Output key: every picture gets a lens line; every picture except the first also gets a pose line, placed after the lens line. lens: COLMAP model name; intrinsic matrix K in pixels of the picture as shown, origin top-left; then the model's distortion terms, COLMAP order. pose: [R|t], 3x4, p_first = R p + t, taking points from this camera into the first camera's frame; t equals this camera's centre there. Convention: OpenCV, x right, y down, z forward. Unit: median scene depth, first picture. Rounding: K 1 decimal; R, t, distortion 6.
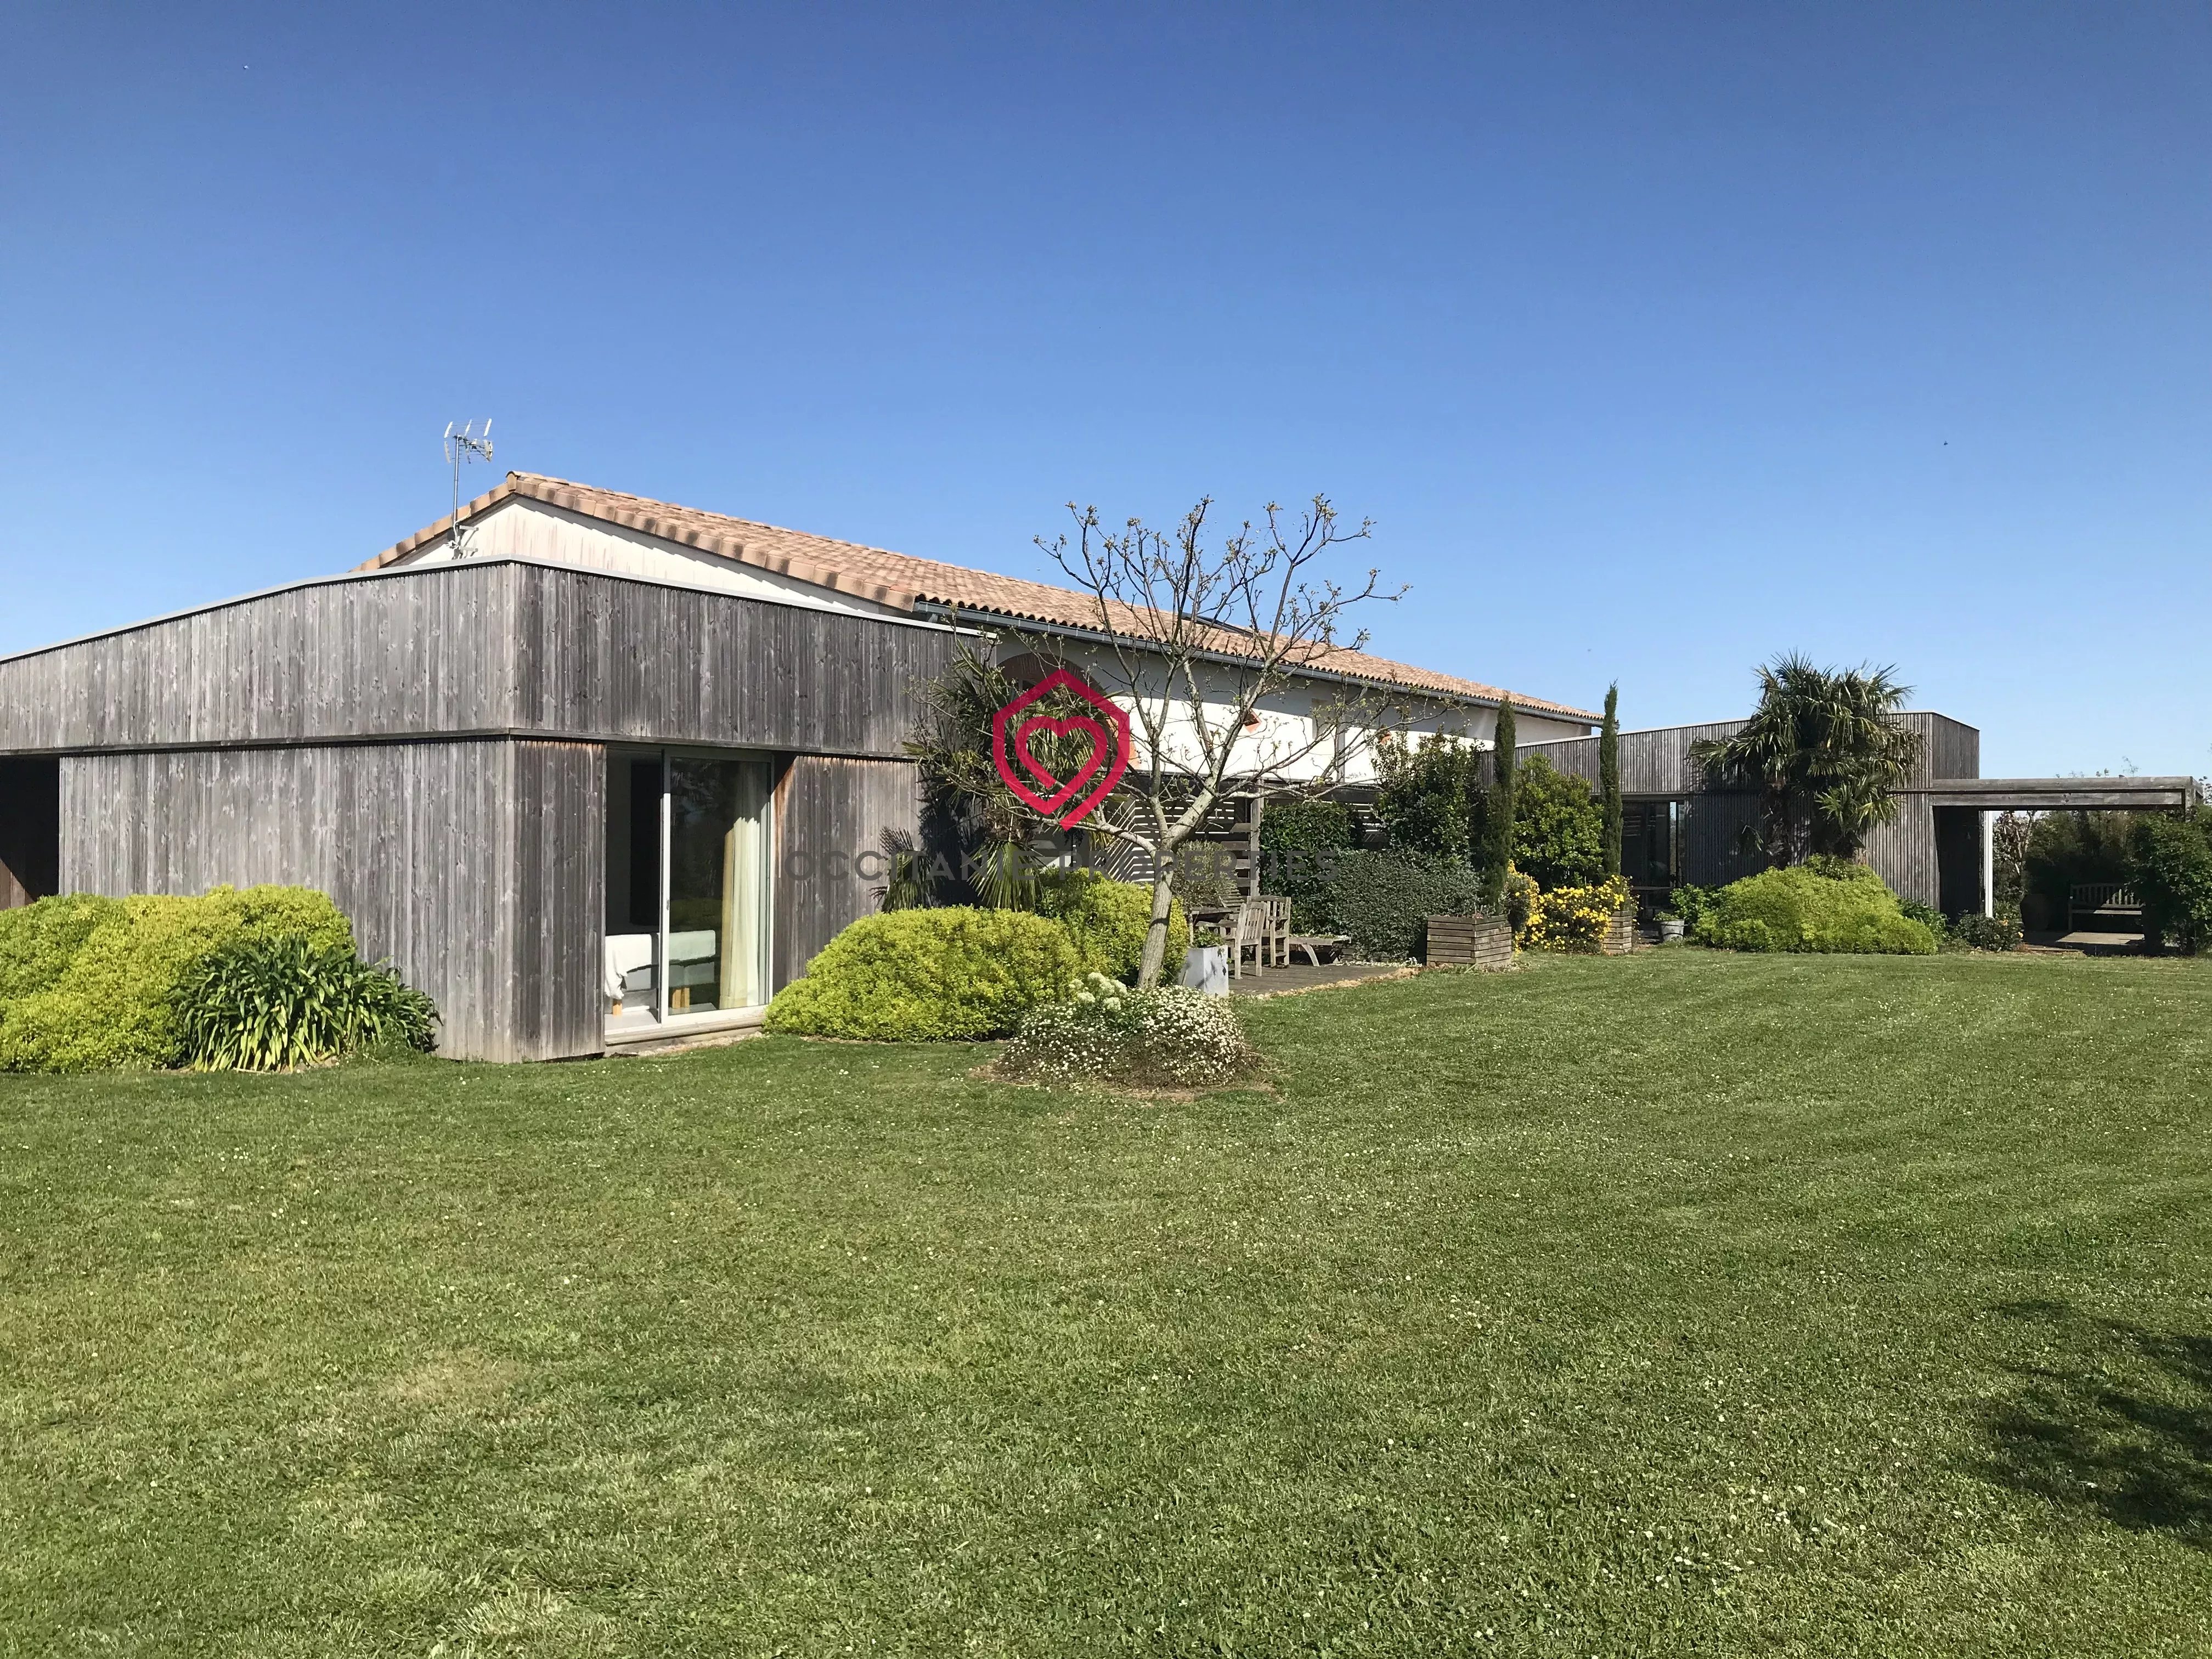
lens RADIAL K [[1891.1, 0, 1062.7], [0, 1891.1, 820.6], [0, 0, 1]] dist [0.149445, -0.393049]
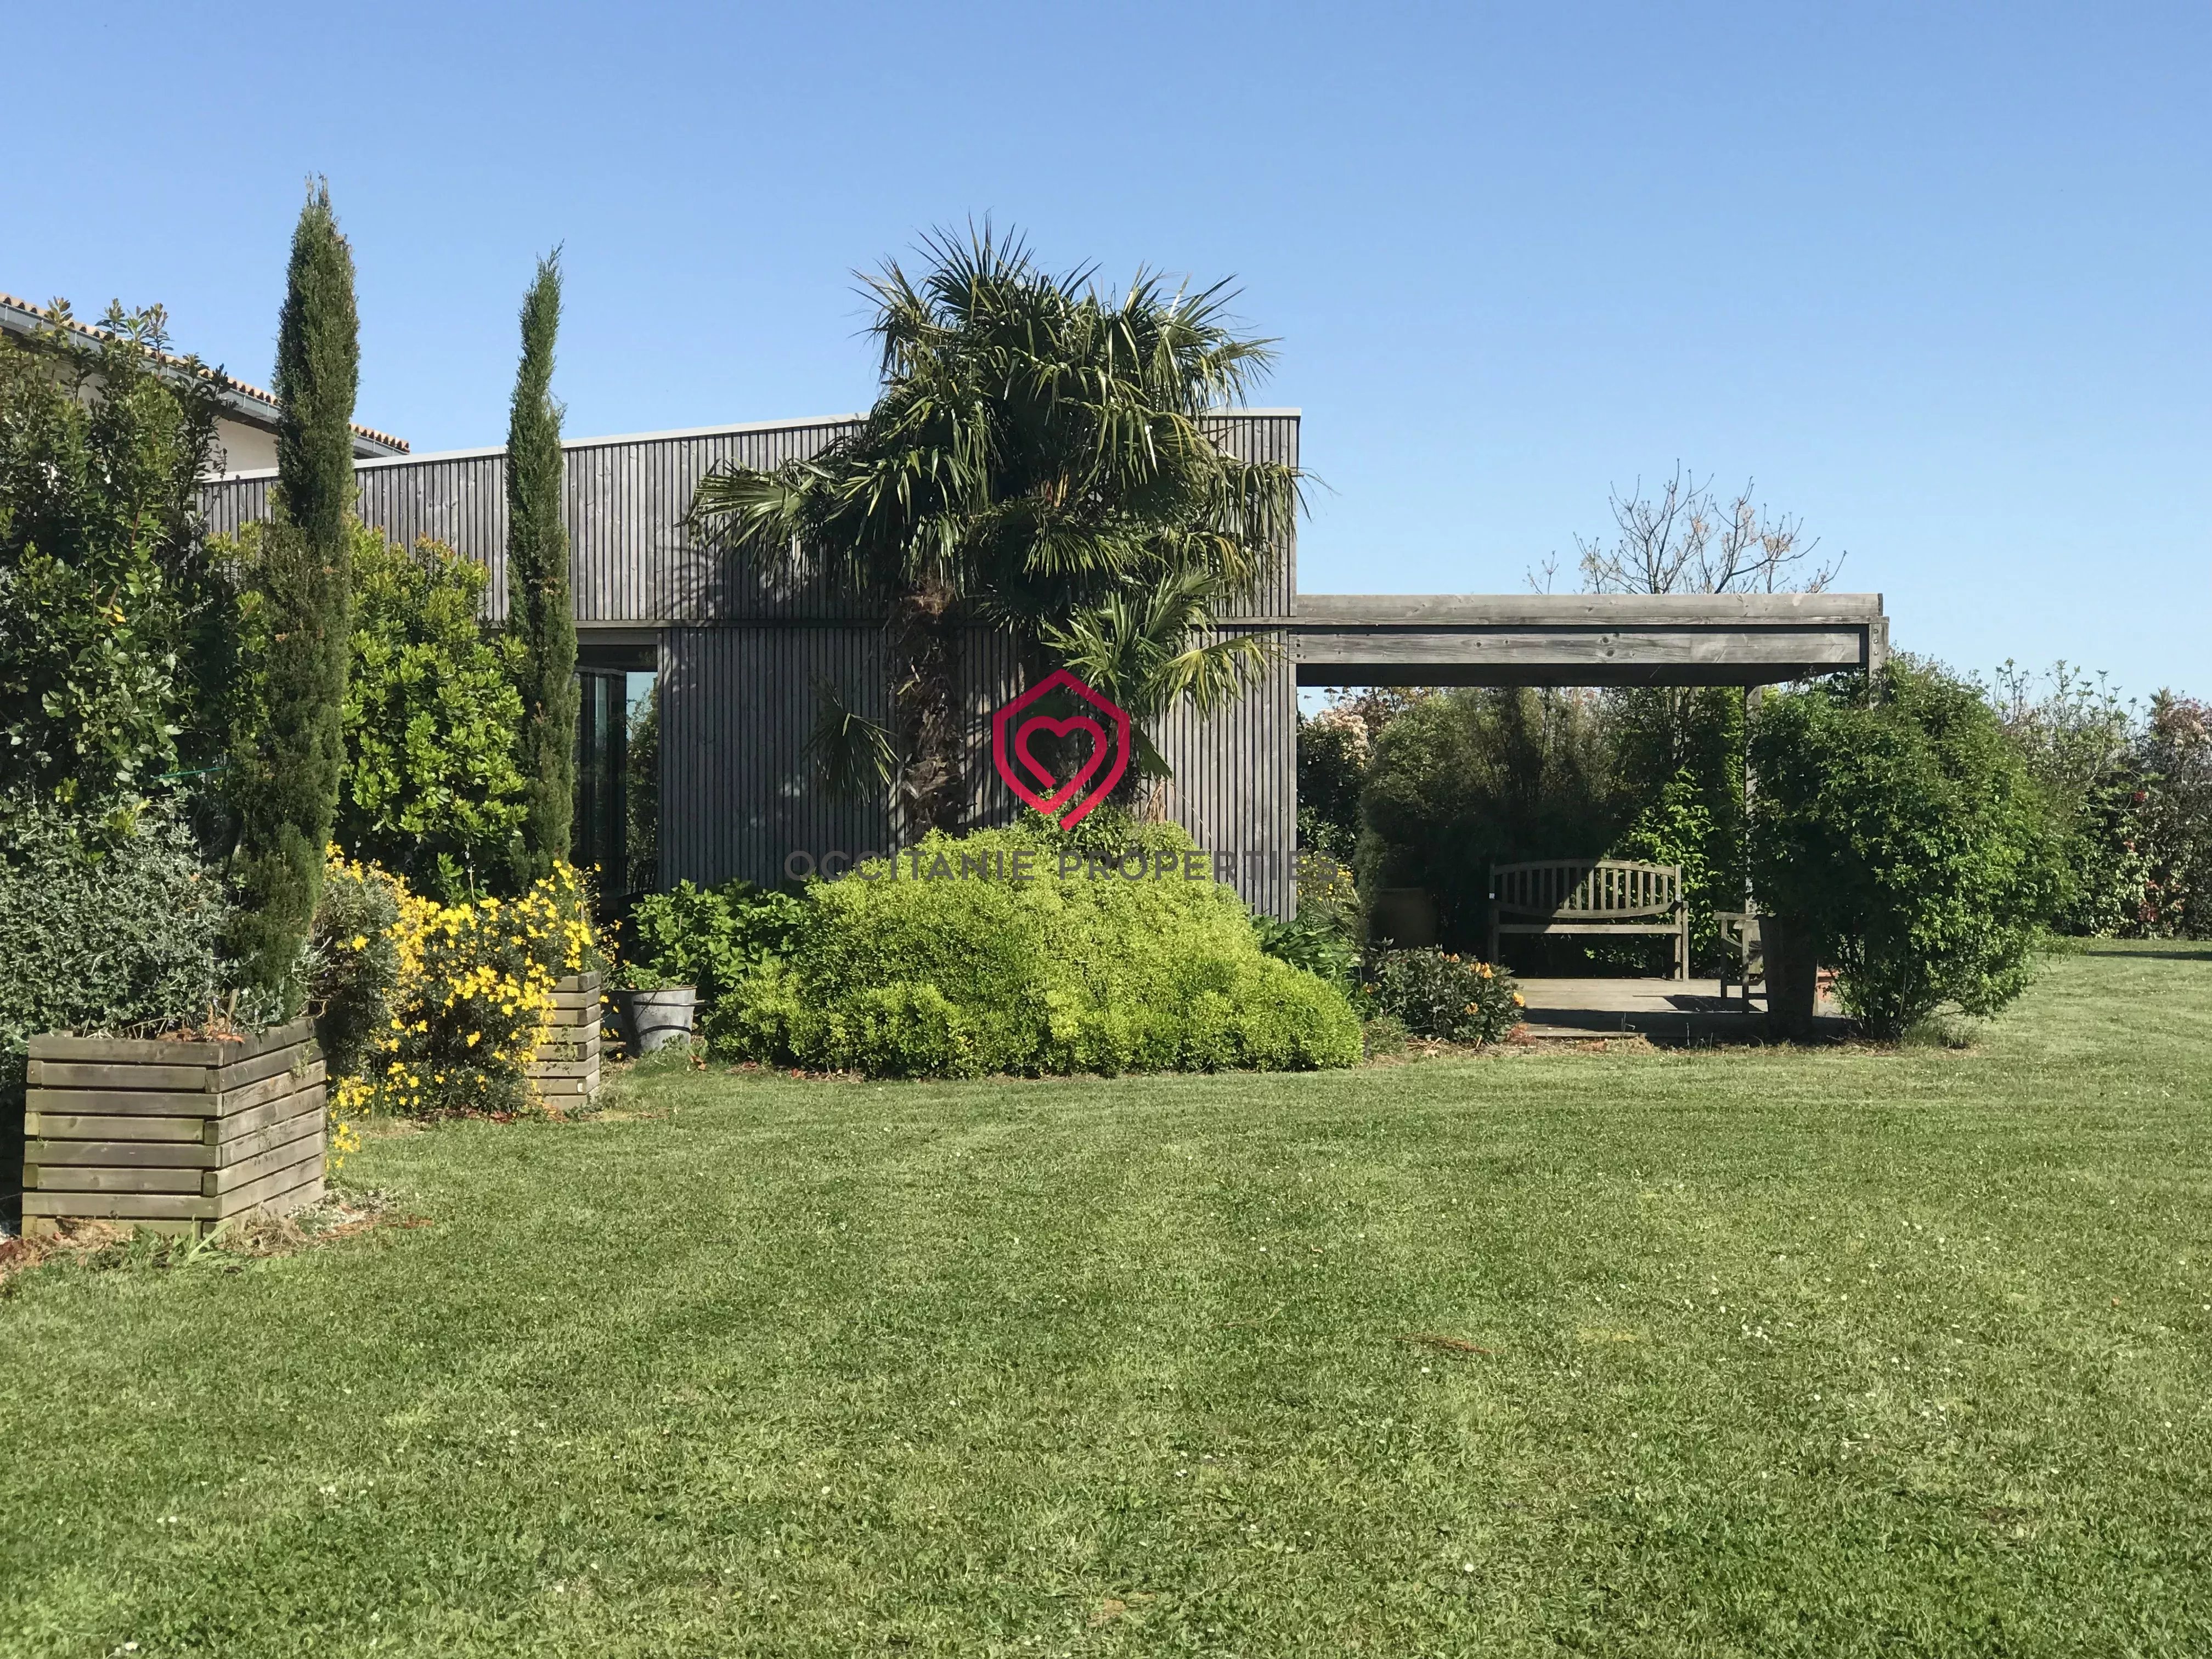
lens RADIAL K [[3874.7, 0, 1106.0], [0, 3874.7, 829.5], [0, 0, 1]] dist [0.024412, 0.138619]
pose [[0.871563, -0.010477, 0.490171, 0.052970], [-0.000662, 0.999746, 0.022546, 0.008750], [-0.490282, -0.019975, 0.871335, 0.399708]]
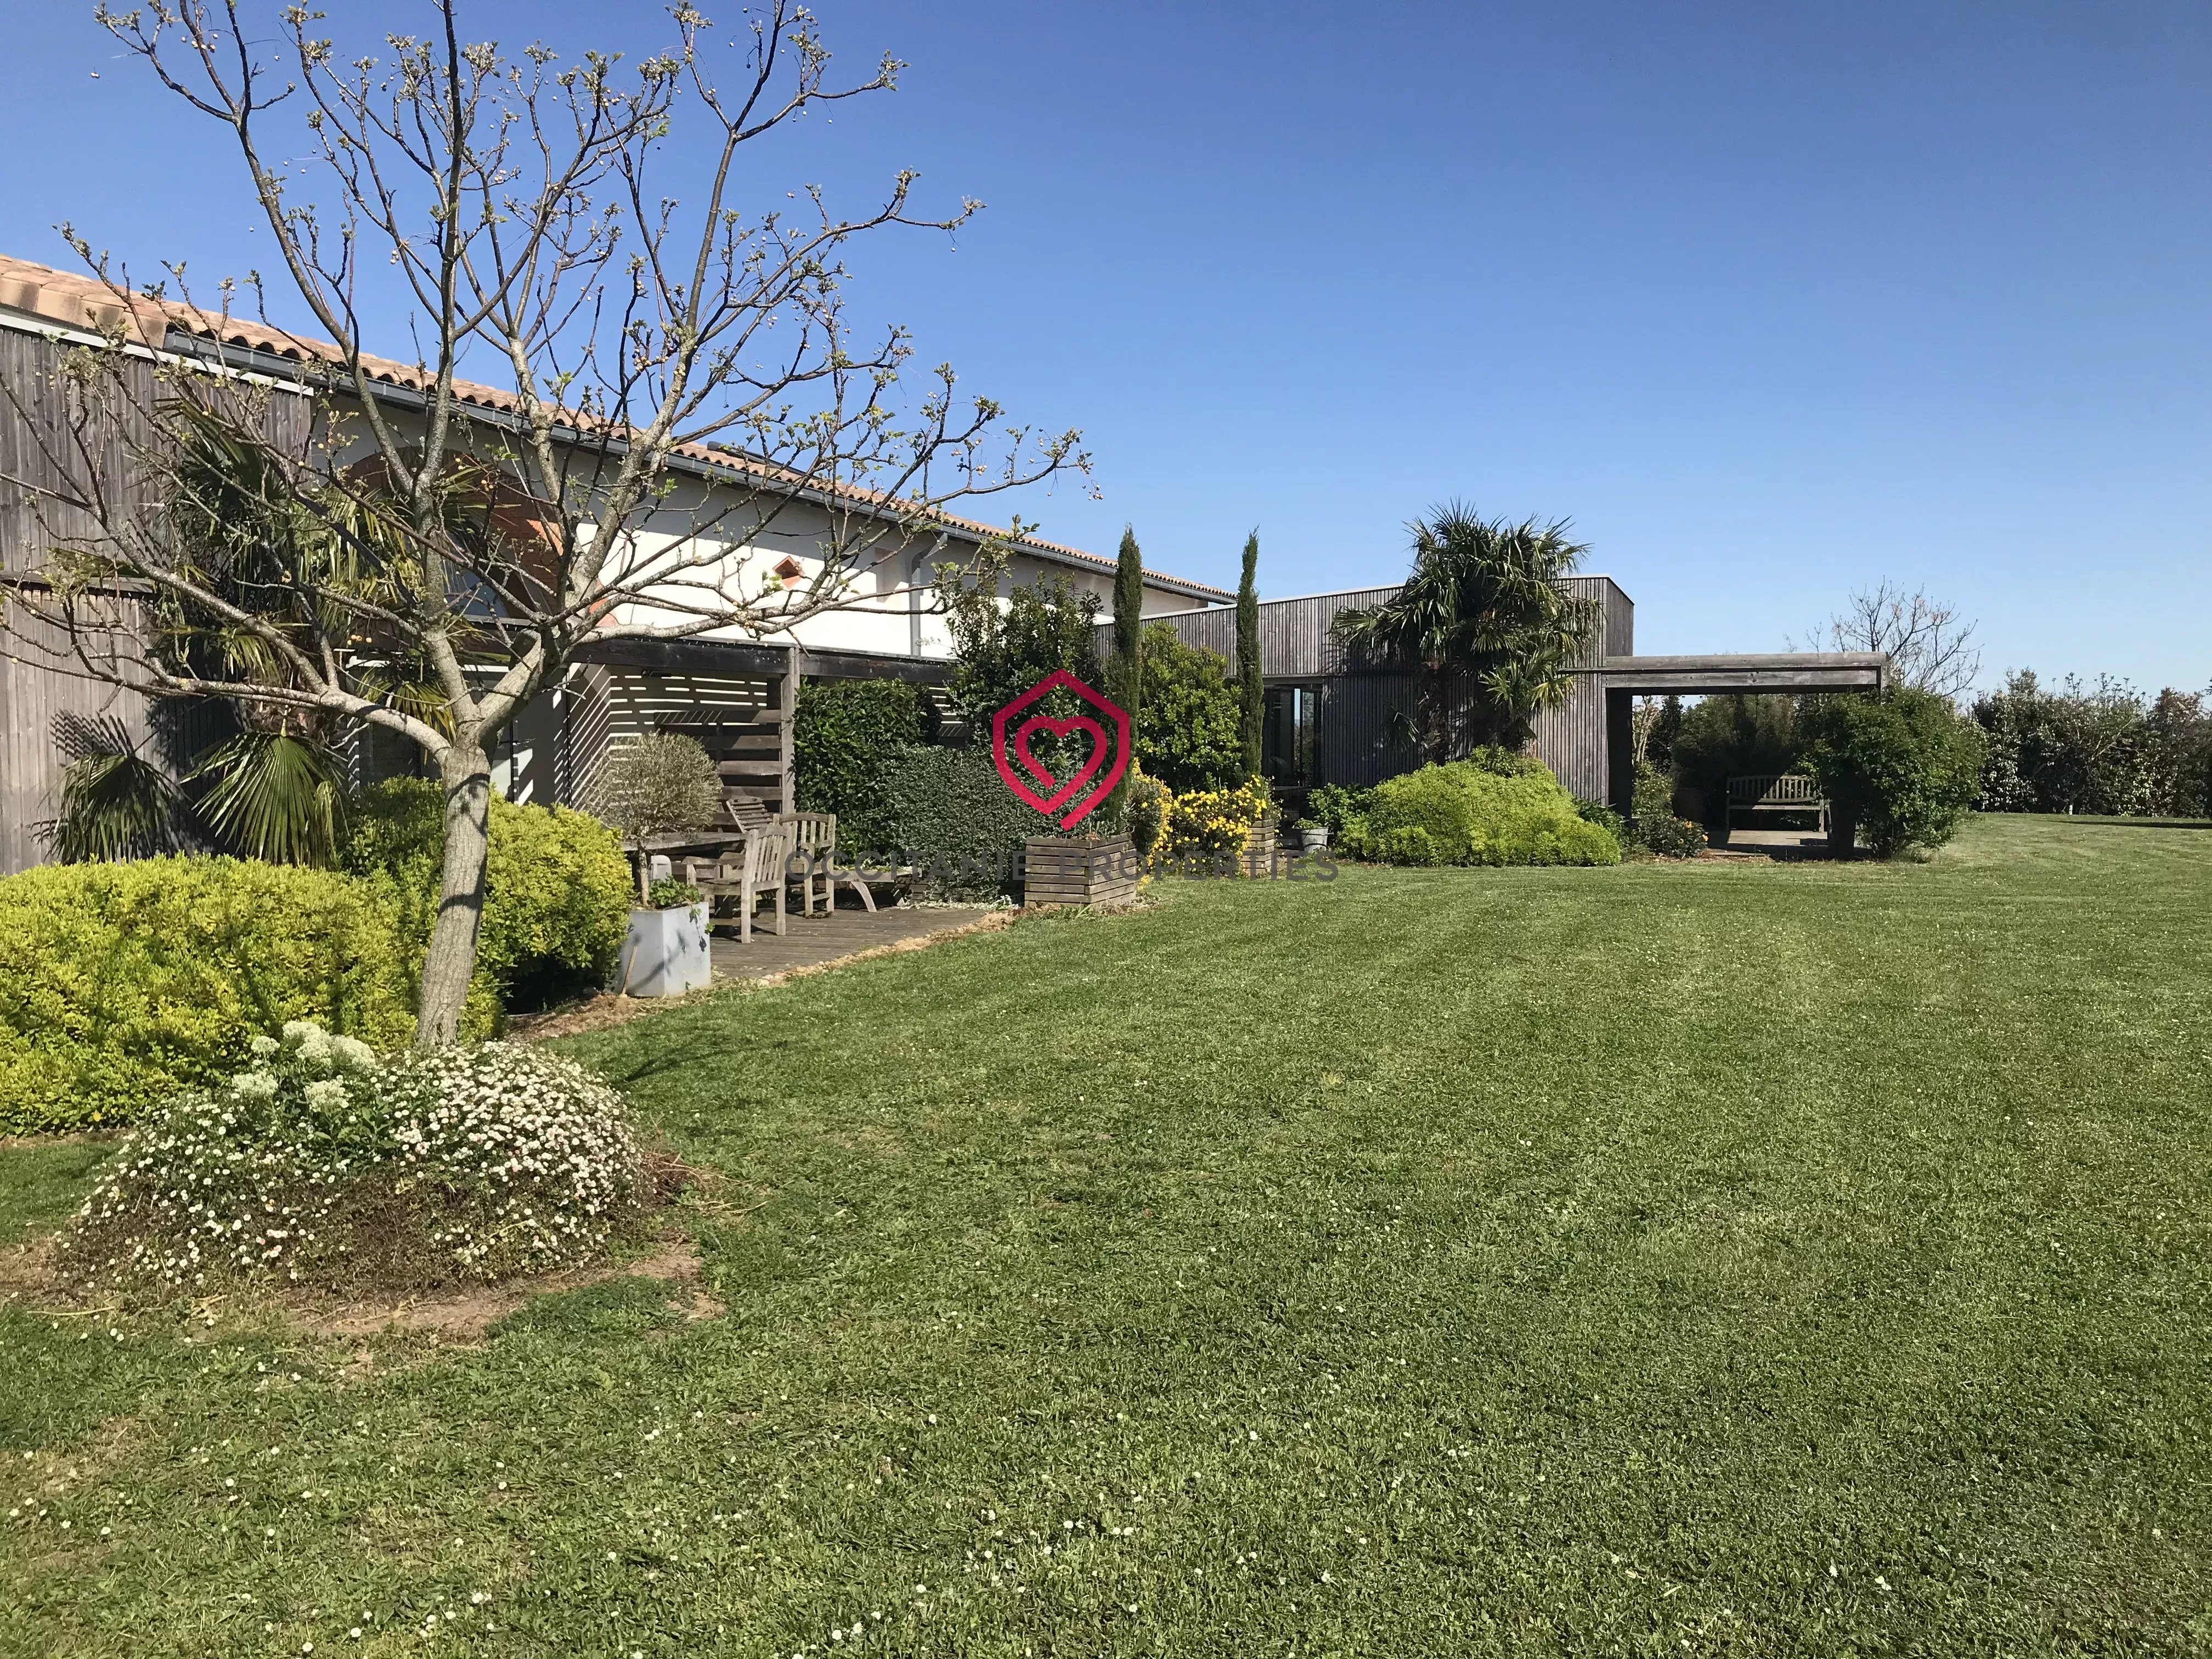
lens RADIAL K [[1891.1, 0, 1062.7], [0, 1891.1, 820.6], [0, 0, 1]] dist [0.149445, -0.393049]
pose [[0.978356, -0.017337, 0.206201, 0.048948], [0.006325, 0.998524, 0.053946, 0.004438], [-0.206832, -0.051475, 0.977021, 0.250490]]
